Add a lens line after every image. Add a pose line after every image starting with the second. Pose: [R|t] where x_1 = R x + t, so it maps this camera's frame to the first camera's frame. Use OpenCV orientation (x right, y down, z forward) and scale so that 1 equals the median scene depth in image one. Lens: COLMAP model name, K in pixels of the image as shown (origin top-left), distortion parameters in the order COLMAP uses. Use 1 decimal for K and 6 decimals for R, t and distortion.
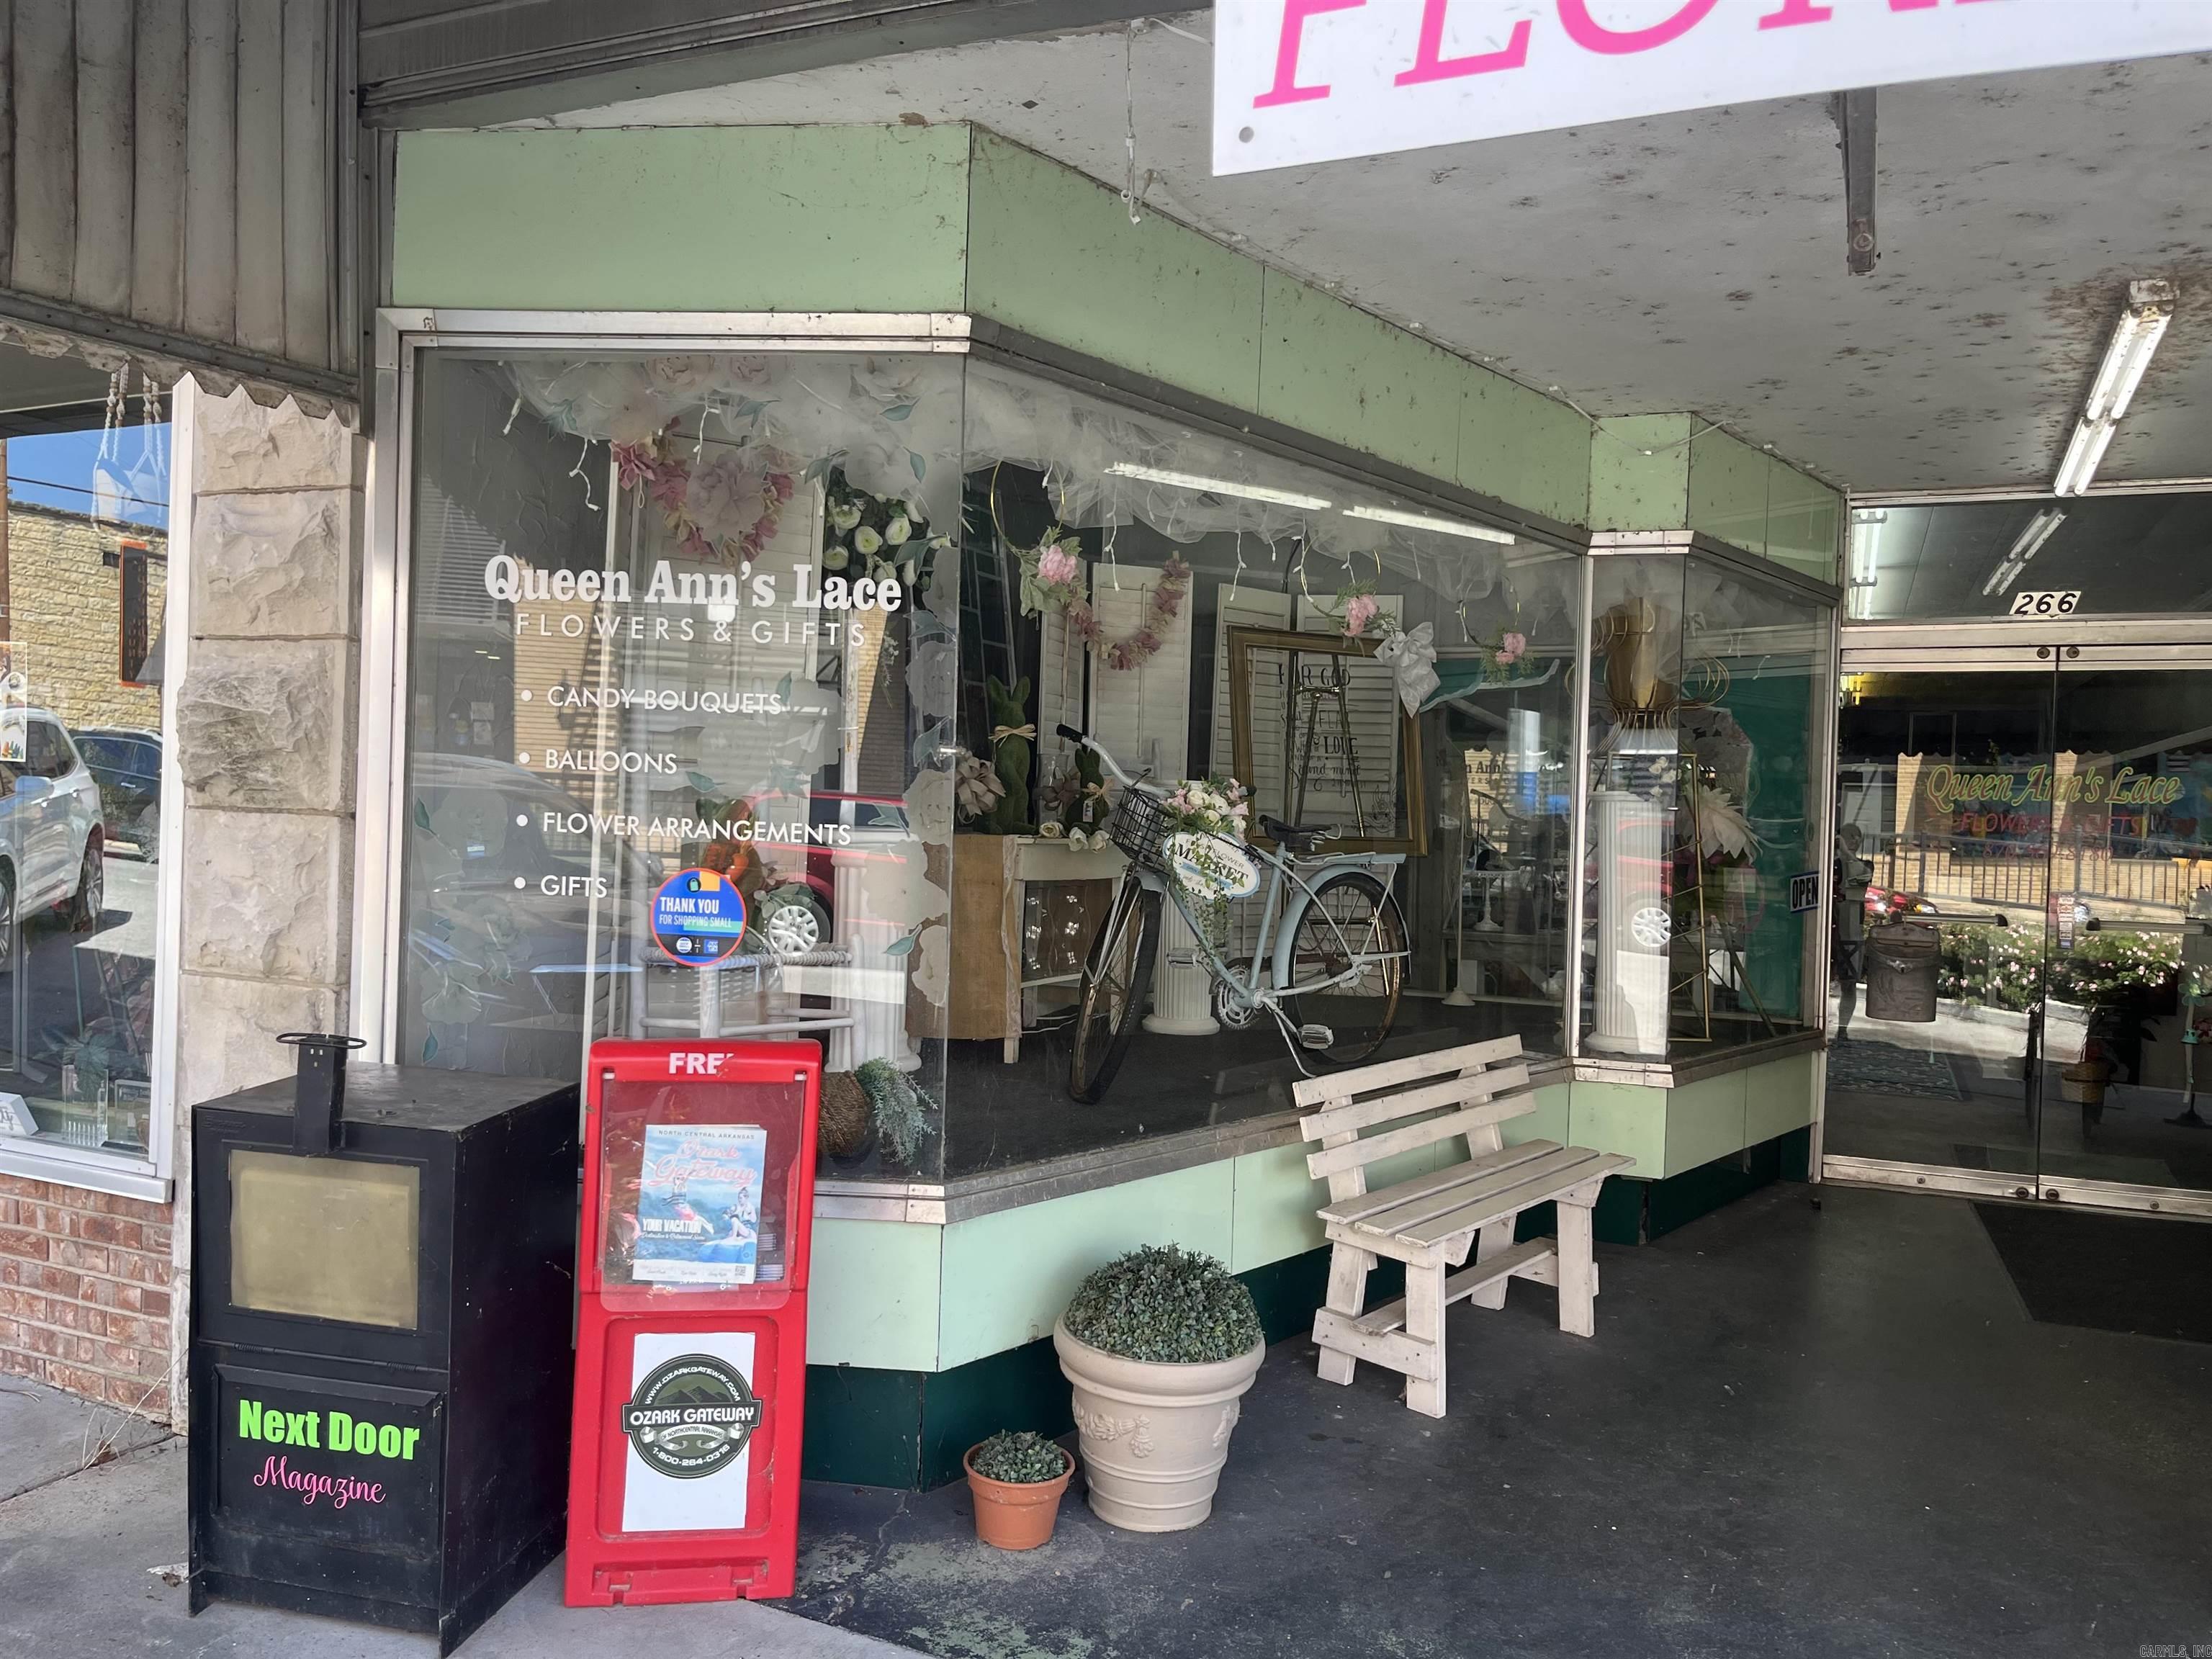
lens RADIAL K [[1679.9, 0, 1111.8], [0, 1679.9, 847.0], [0, 0, 1]] dist [0.057373, -0.075946]
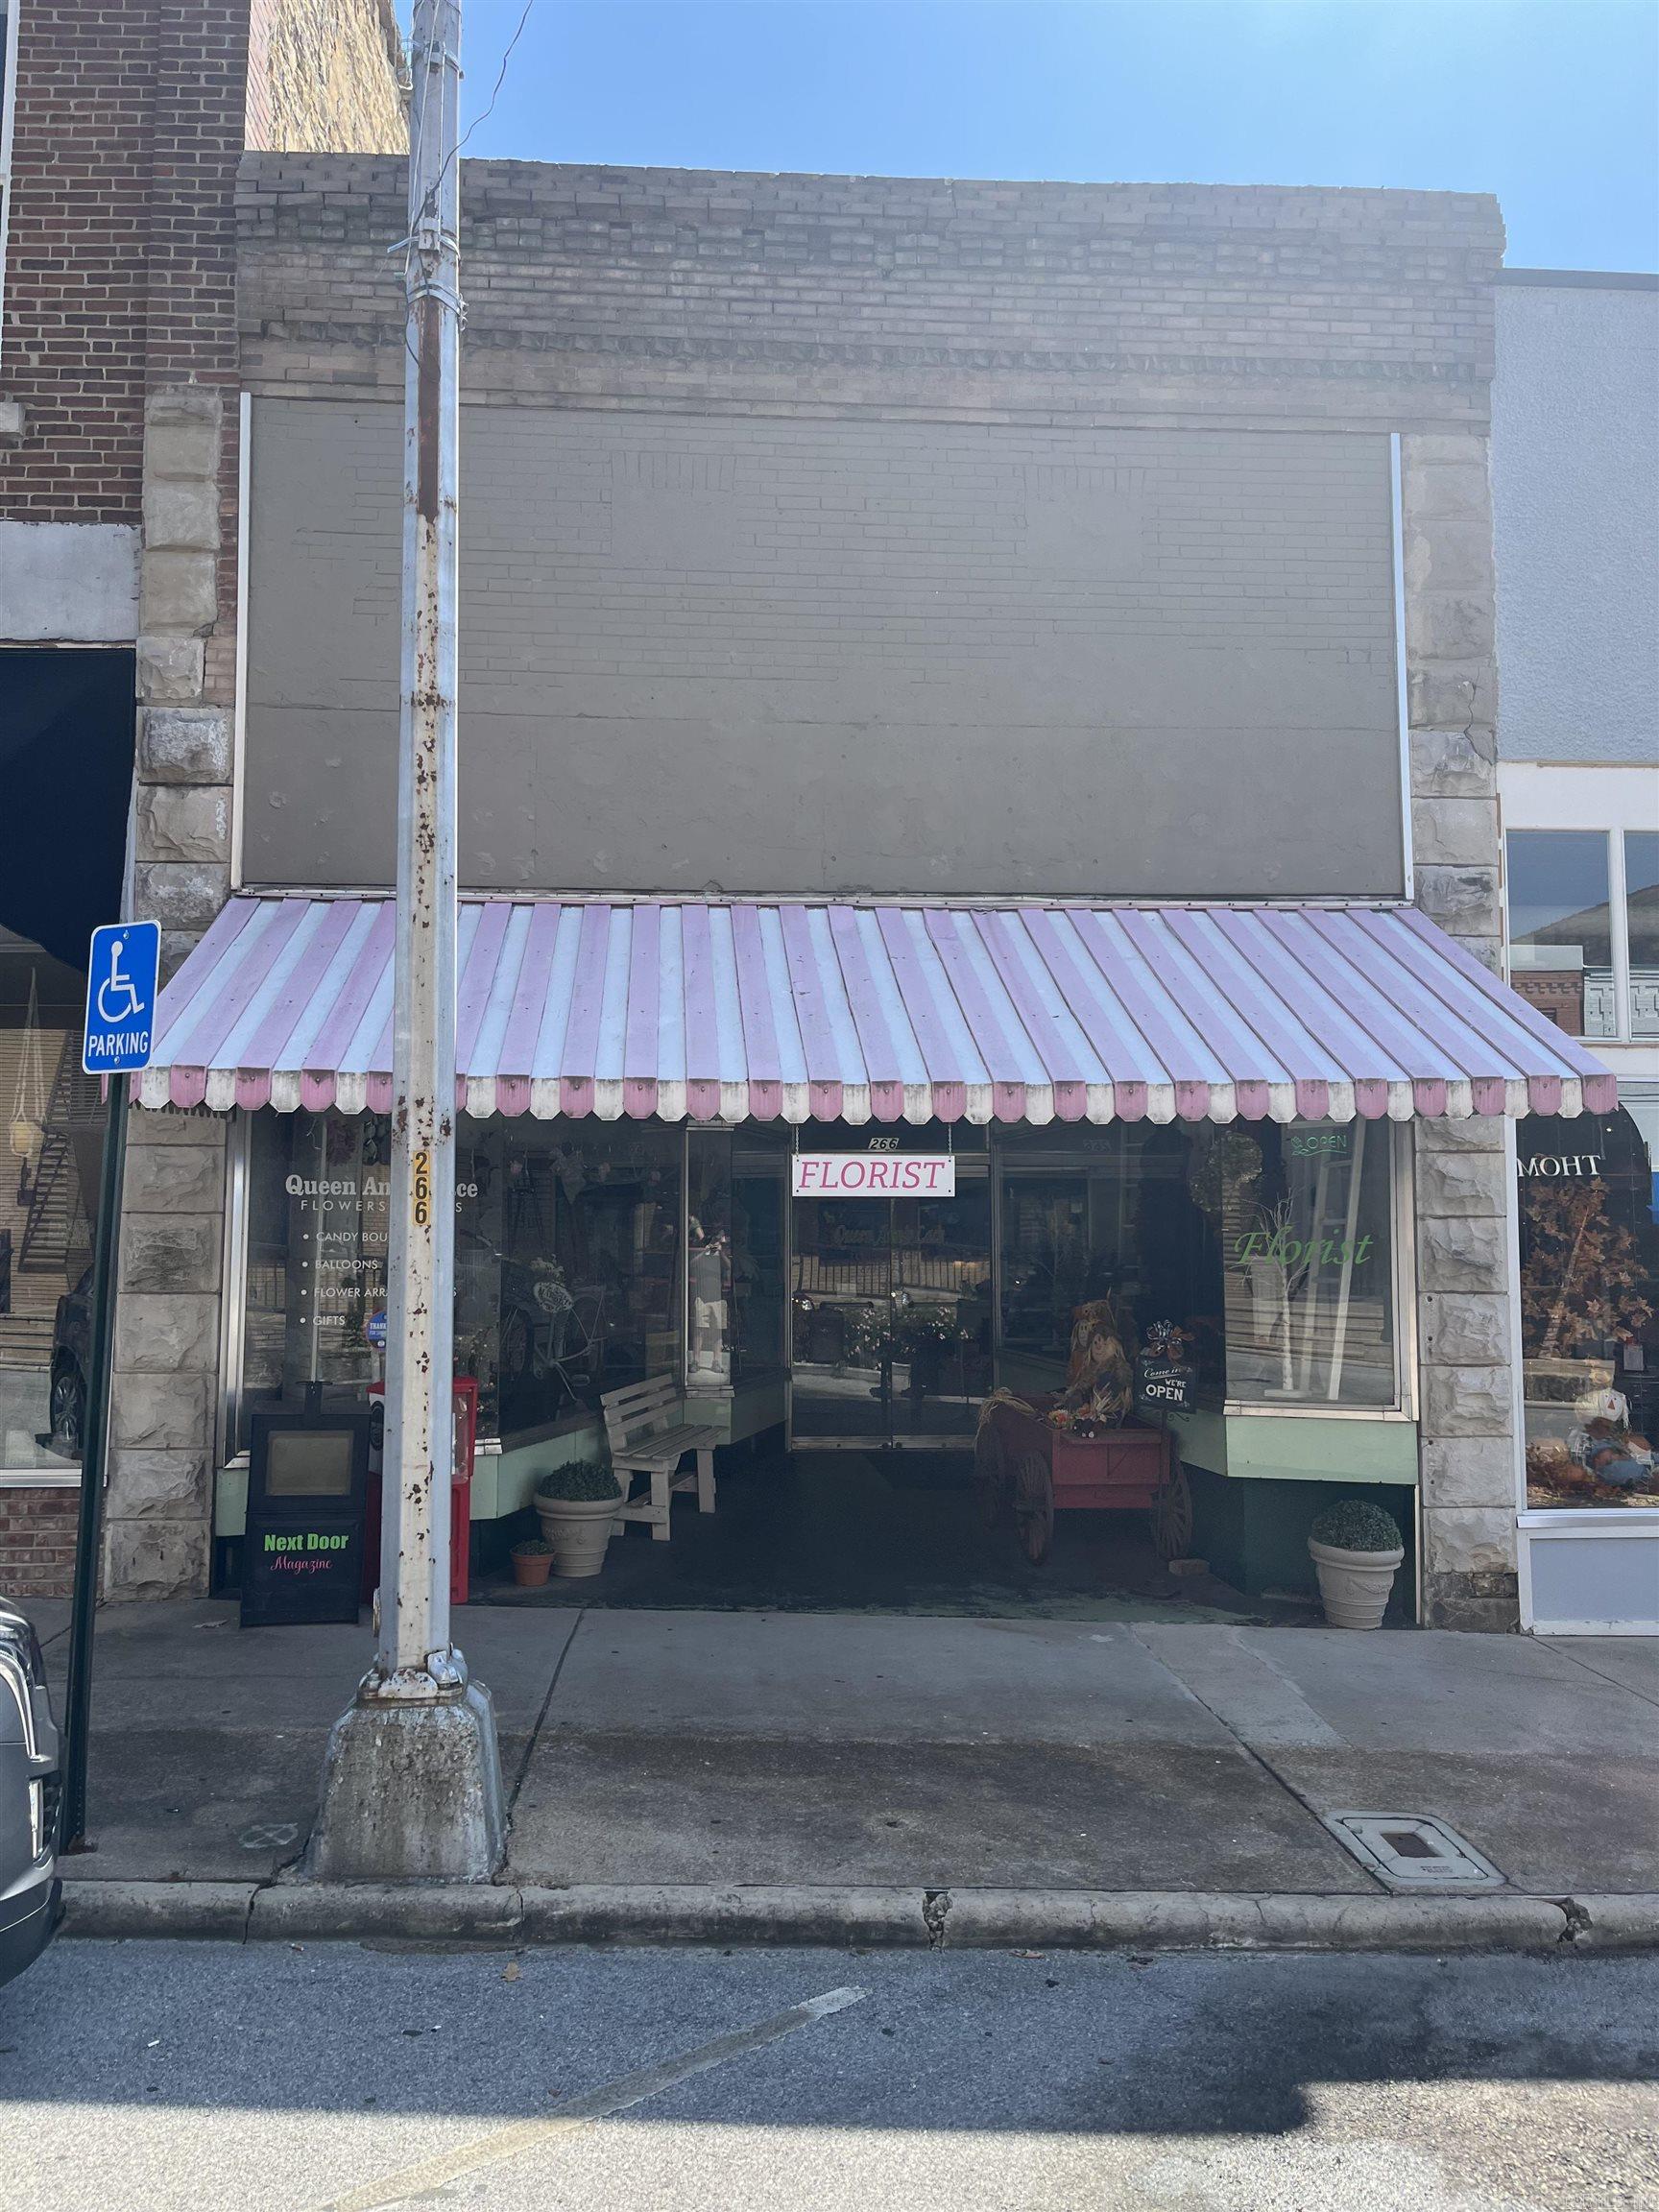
lens RADIAL K [[1682.3, 0, 831.6], [0, 1682.3, 1119.7], [0, 0, 1]] dist [0.064874, -0.091616]
pose [[0.888399, 0.001712, 0.459070, -0.487153], [0.036183, 0.996621, -0.073738, -0.033988], [-0.457645, 0.082120, 0.885335, -0.854477]]
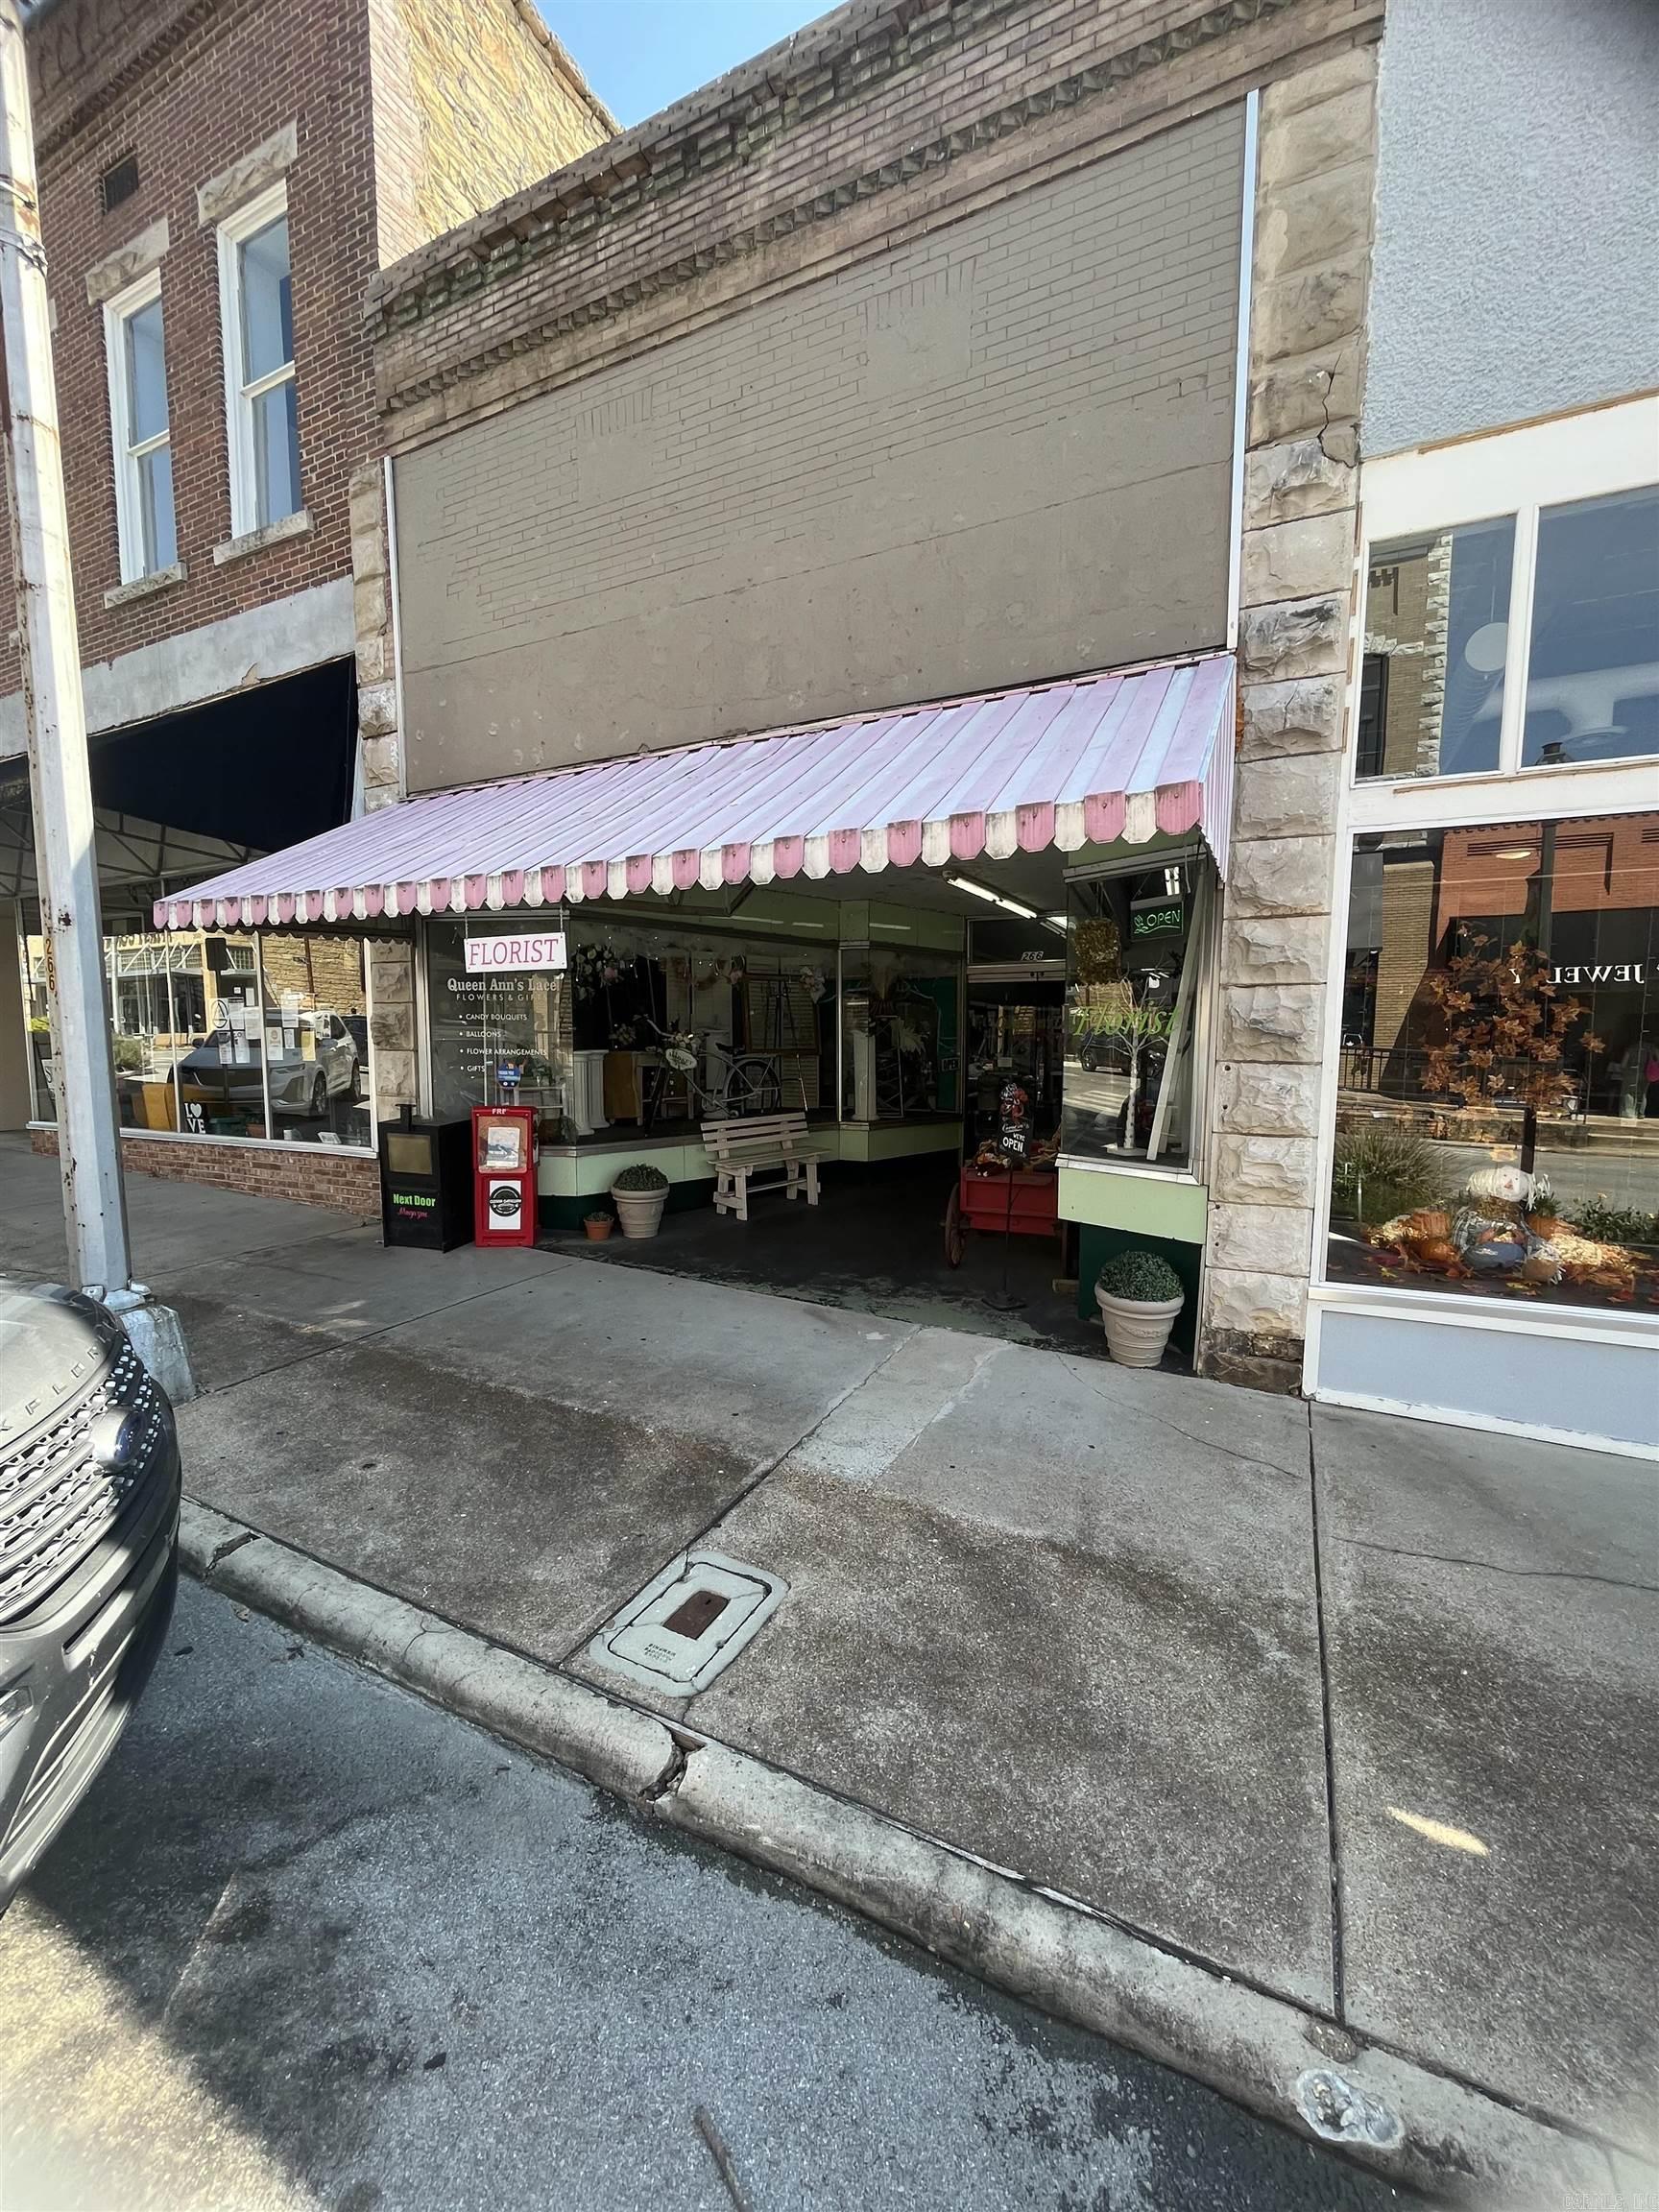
lens RADIAL K [[900.7, 0, 824.0], [0, 900.7, 1132.4], [0, 0, 1]] dist [-0.002069, 0.000123]
pose [[0.997494, -0.021863, -0.067284, 0.361961], [0.027386, 0.996233, 0.082284, 0.013451], [0.065232, -0.083920, 0.994335, -0.582354]]
